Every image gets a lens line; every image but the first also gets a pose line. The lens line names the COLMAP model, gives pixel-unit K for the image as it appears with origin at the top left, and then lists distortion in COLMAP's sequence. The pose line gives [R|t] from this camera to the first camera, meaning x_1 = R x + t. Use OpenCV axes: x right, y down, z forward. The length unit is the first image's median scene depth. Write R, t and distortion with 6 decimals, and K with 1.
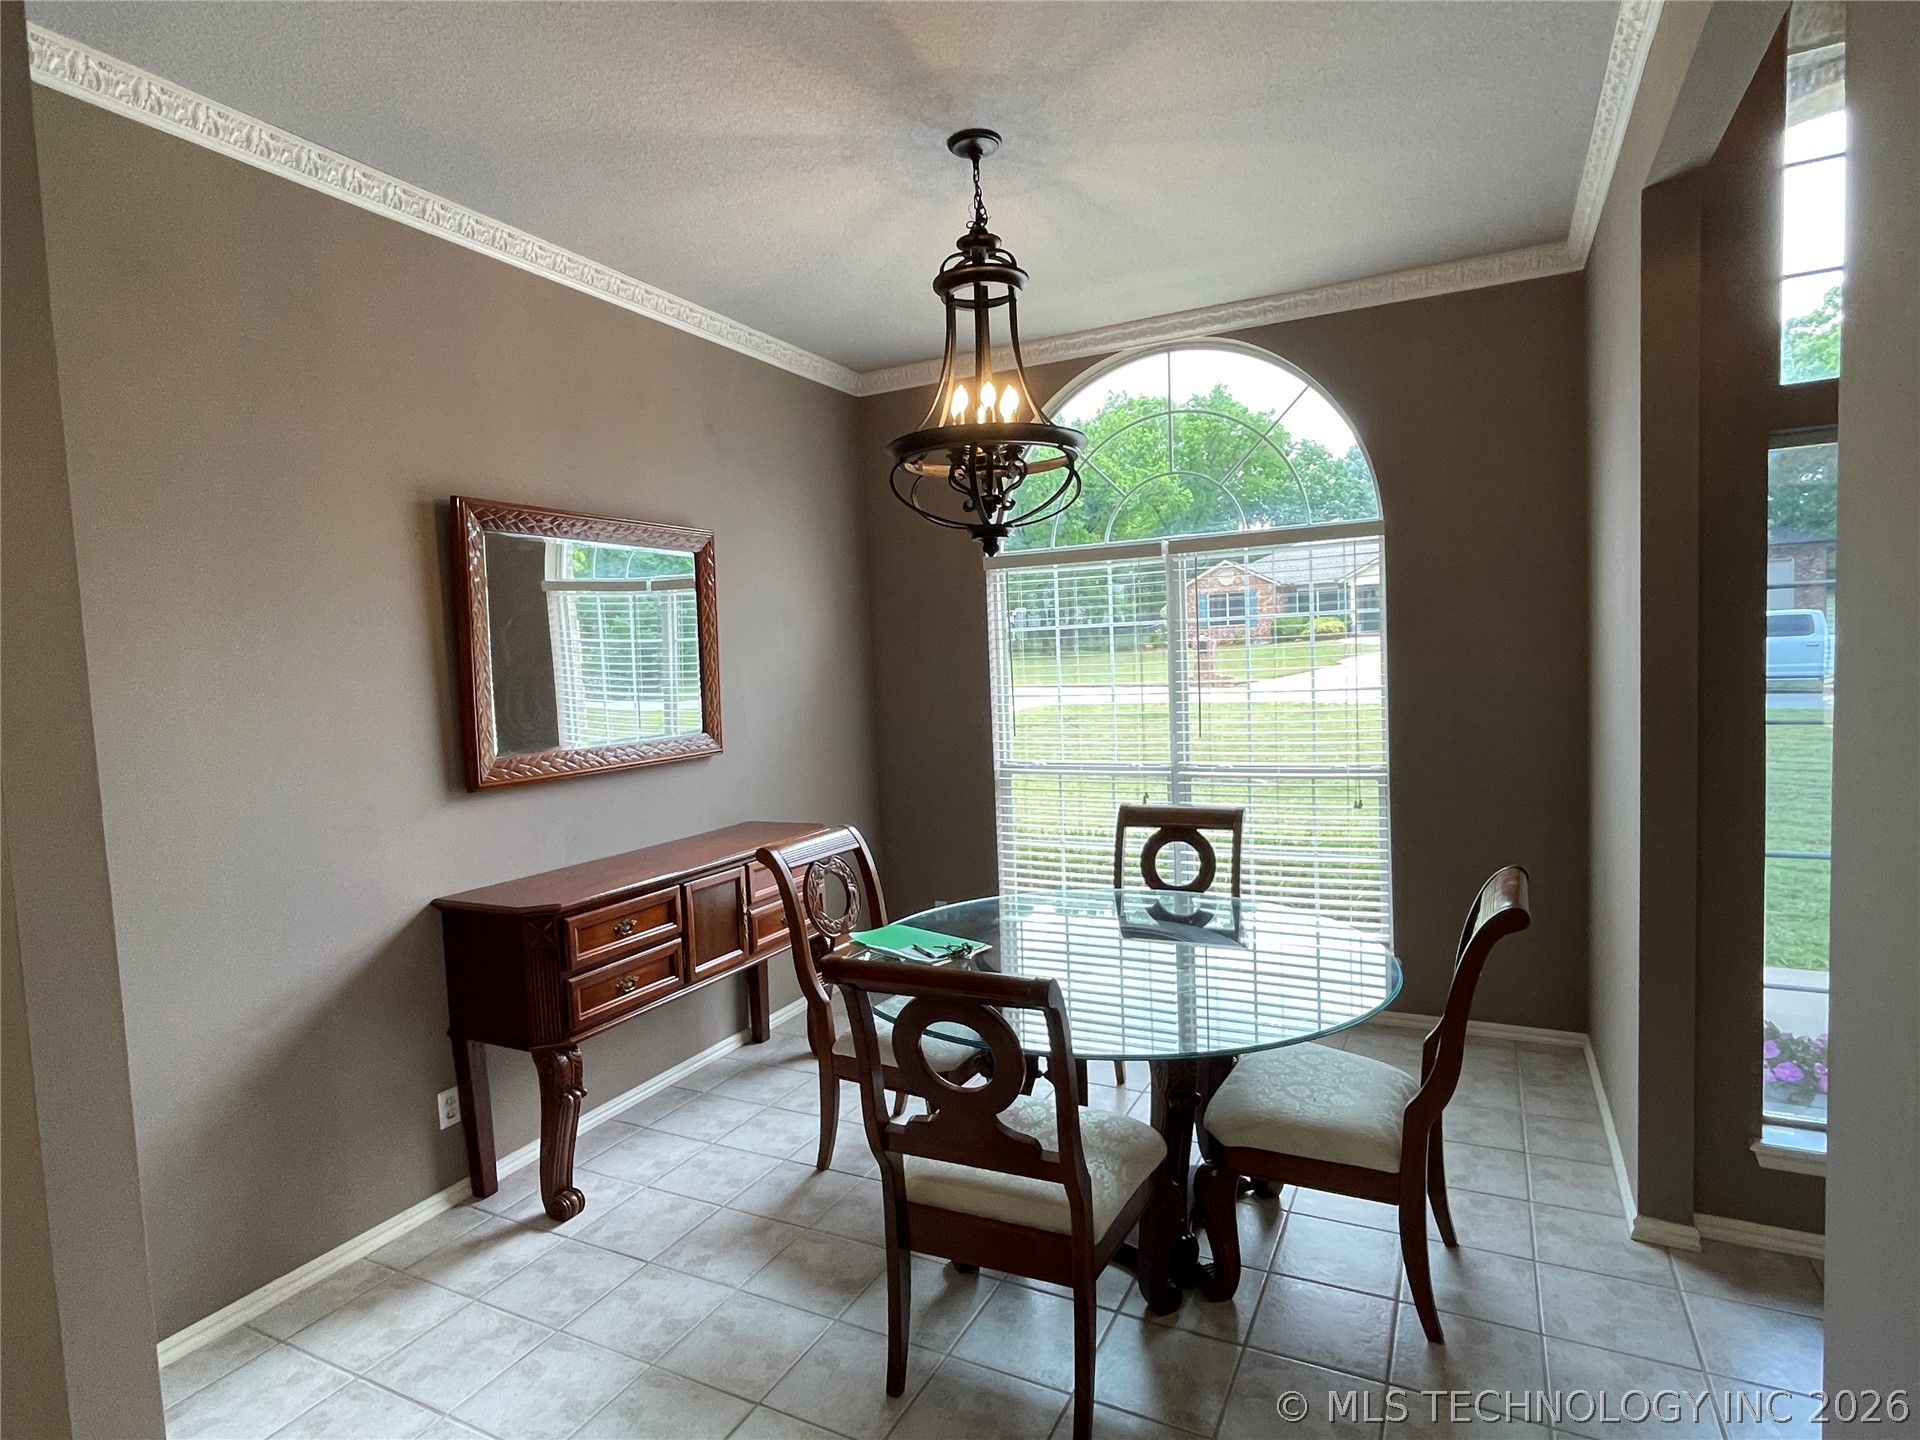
lens RADIAL K [[1016.2, 0, 957.8], [0, 1016.2, 723.2], [0, 0, 1]] dist [0.004956, -0.003234]
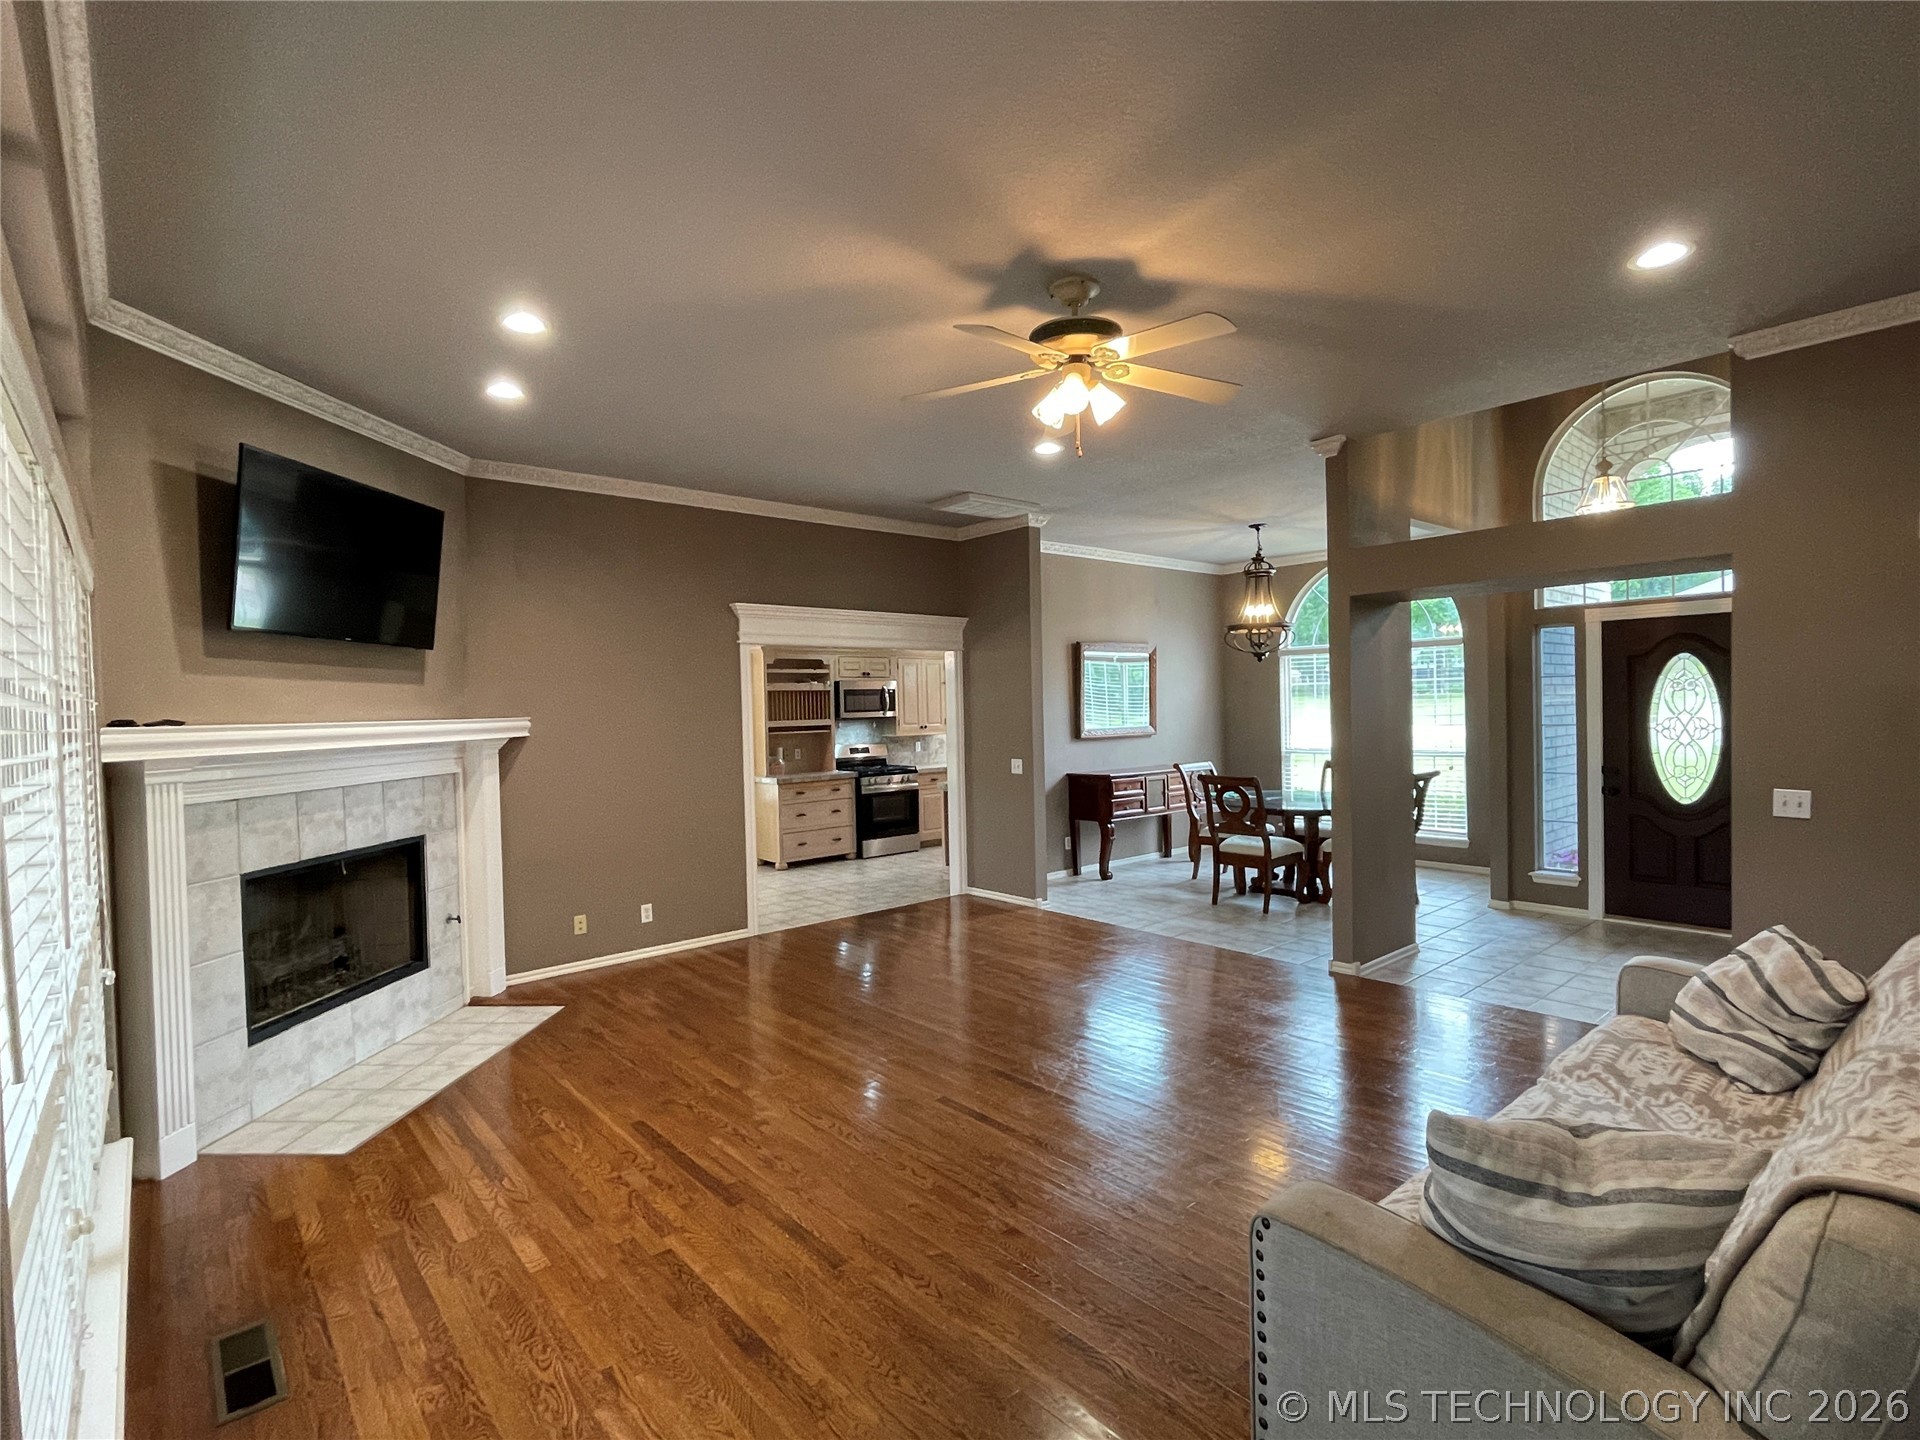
lens RADIAL K [[924.9, 0, 961.4], [0, 924.9, 722.3], [0, 0, 1]] dist [-0.005405, 0.001589]
pose [[0.925902, 0.027949, -0.376727, 0.217570], [-0.040926, 0.998811, -0.026485, 0.100317], [0.375539, 0.039941, 0.925945, -1.588347]]
